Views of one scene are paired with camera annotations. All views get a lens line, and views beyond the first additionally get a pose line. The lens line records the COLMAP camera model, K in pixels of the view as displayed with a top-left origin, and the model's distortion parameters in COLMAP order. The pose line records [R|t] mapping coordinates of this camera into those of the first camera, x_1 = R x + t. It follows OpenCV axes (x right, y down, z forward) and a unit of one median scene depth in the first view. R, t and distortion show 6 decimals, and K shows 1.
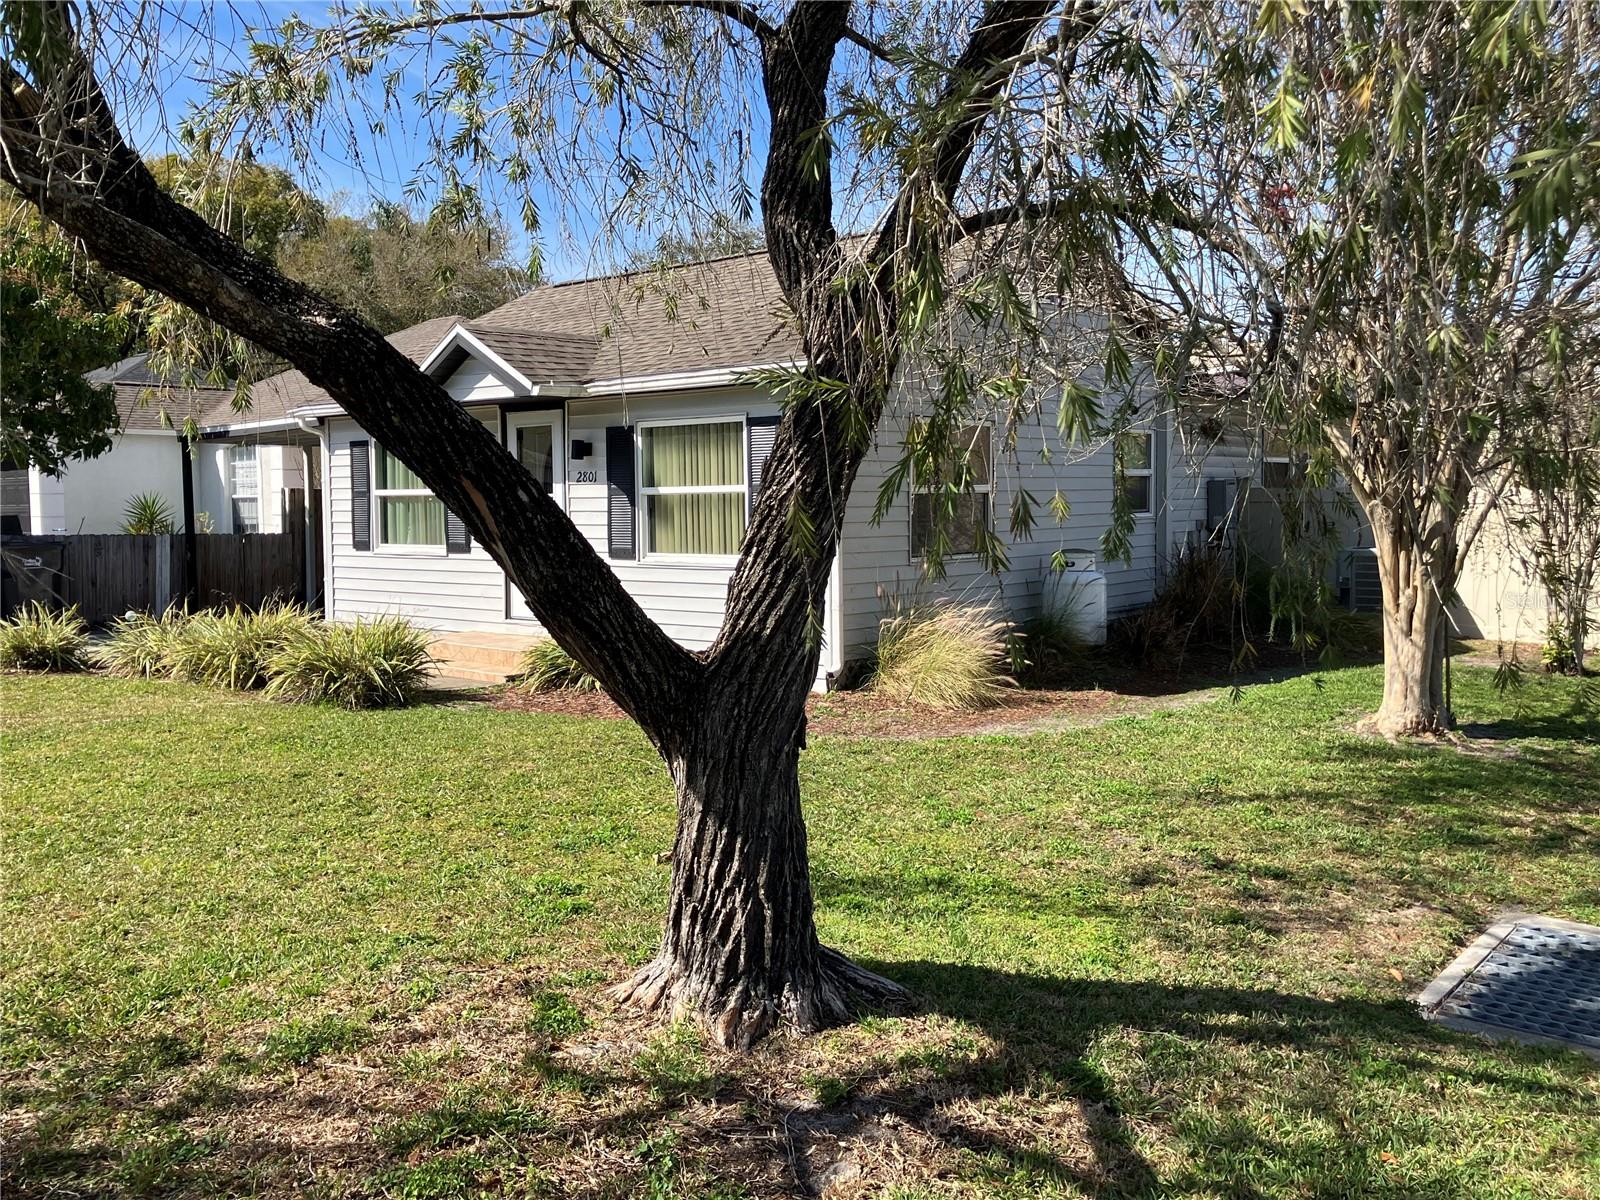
lens RADIAL K [[1421.5, 0, 762.2], [0, 1421.5, 556.3], [0, 0, 1]] dist [0.027012, -0.016910]
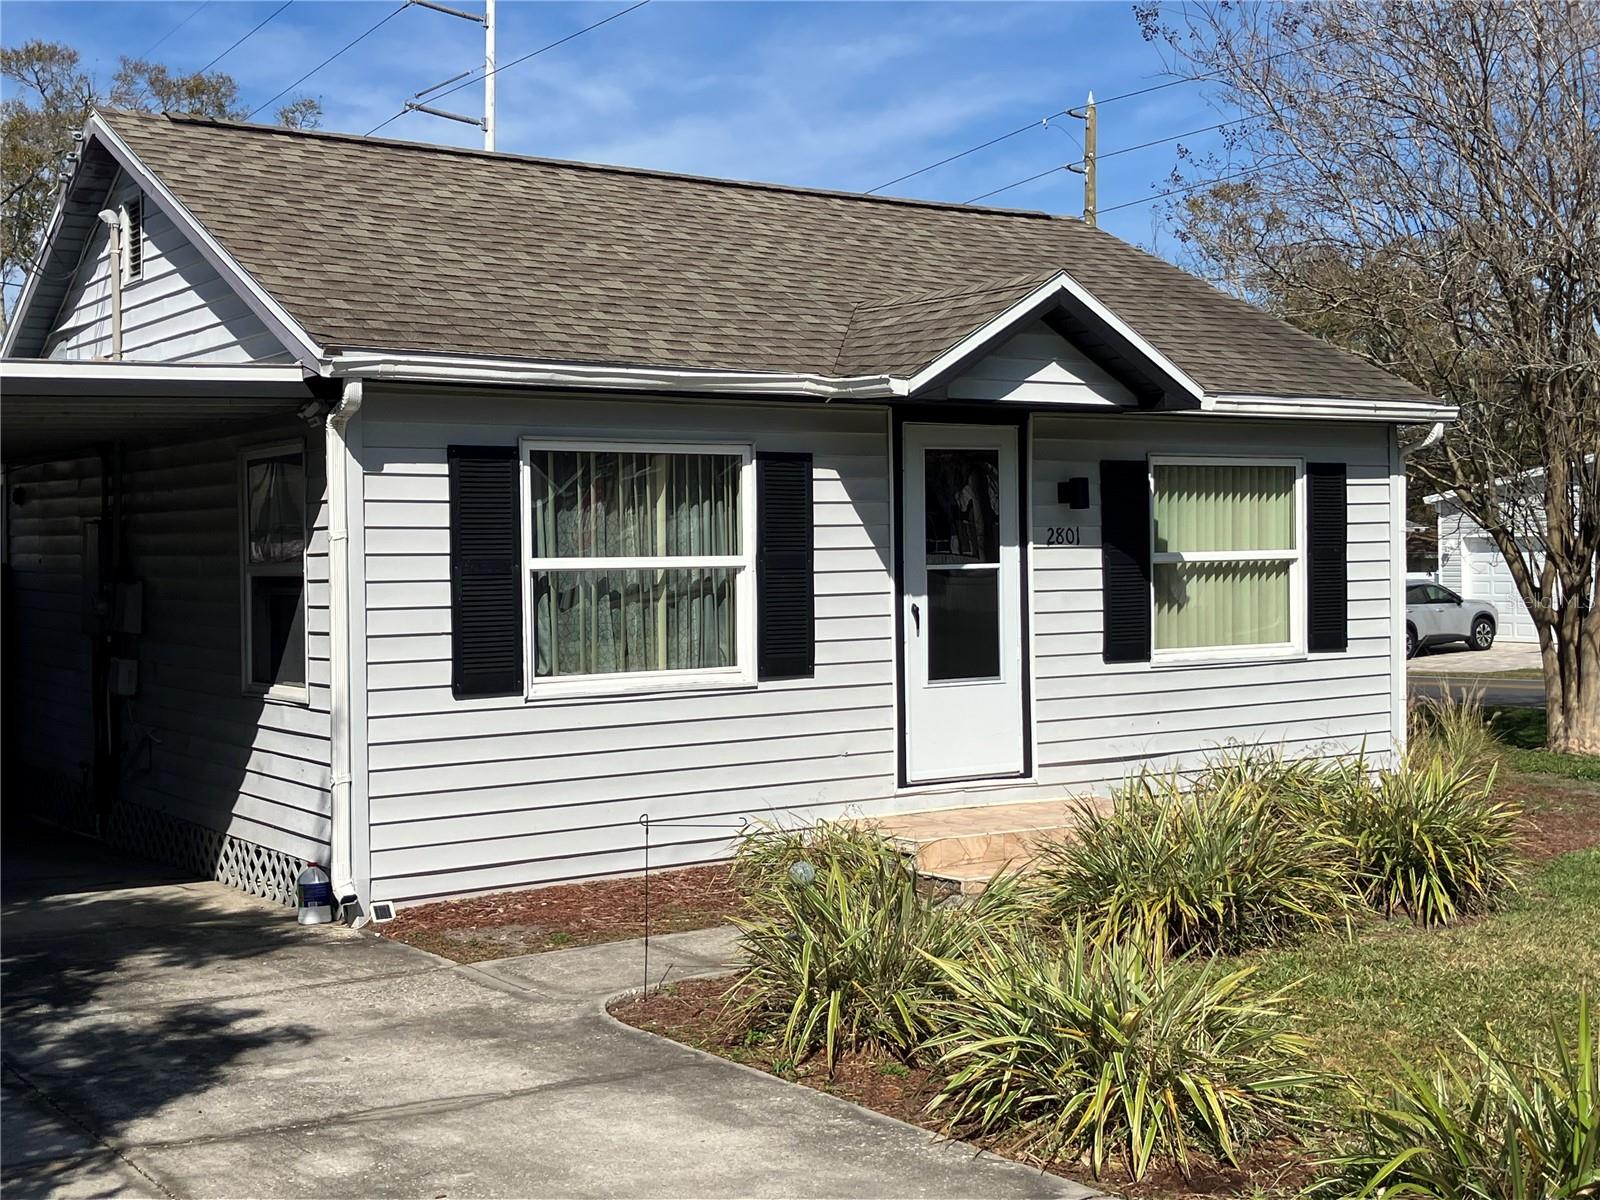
lens RADIAL K [[2000.8, 0, 775.6], [0, 2000.8, 581.2], [0, 0, 1]] dist [0.194580, -0.801677]
pose [[0.247756, -0.004681, 0.968811, -3.476476], [0.051602, 0.998633, -0.008371, -0.119604], [-0.967447, 0.052066, 0.247659, 3.077432]]
